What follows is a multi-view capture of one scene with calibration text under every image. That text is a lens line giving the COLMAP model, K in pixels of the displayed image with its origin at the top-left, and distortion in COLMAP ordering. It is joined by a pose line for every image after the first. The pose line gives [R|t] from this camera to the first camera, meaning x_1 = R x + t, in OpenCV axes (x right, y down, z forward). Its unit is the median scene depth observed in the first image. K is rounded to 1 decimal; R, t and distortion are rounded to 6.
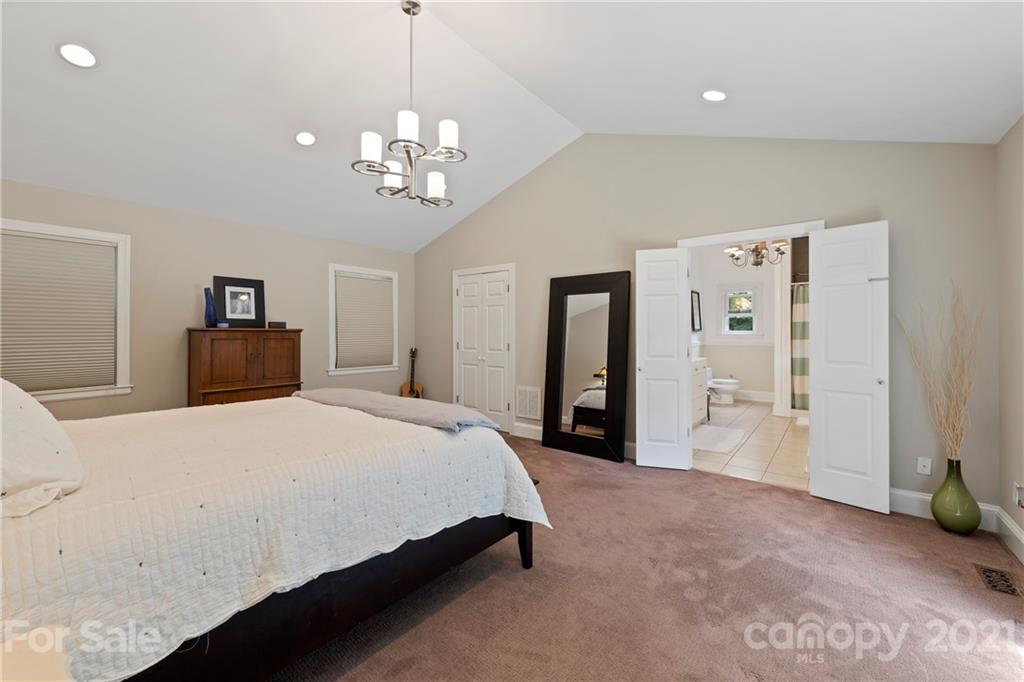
lens RADIAL K [[411.0, 0, 513.9], [0, 411.0, 332.1], [0, 0, 1]] dist [0.006753, -0.000445]
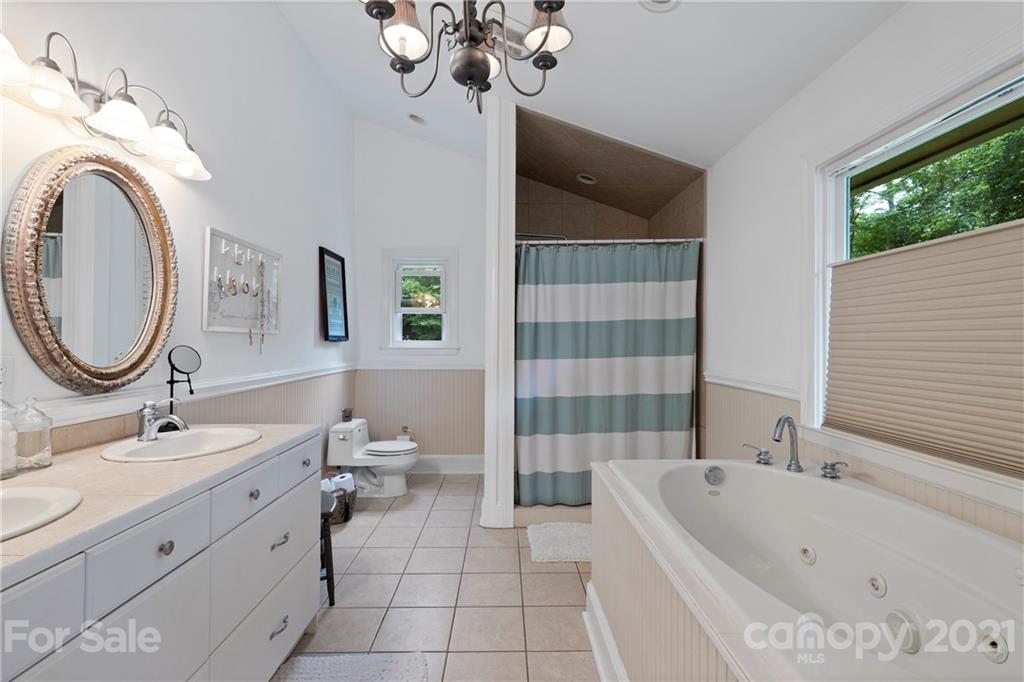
lens RADIAL K [[482.4, 0, 511.6], [0, 482.4, 339.8], [0, 0, 1]] dist [0.001718, -0.001441]
pose [[0.779194, 0.009624, 0.626709, 0.322267], [-0.005816, 0.999950, -0.008124, 0.000010], [-0.626756, 0.002686, 0.779211, 0.570143]]
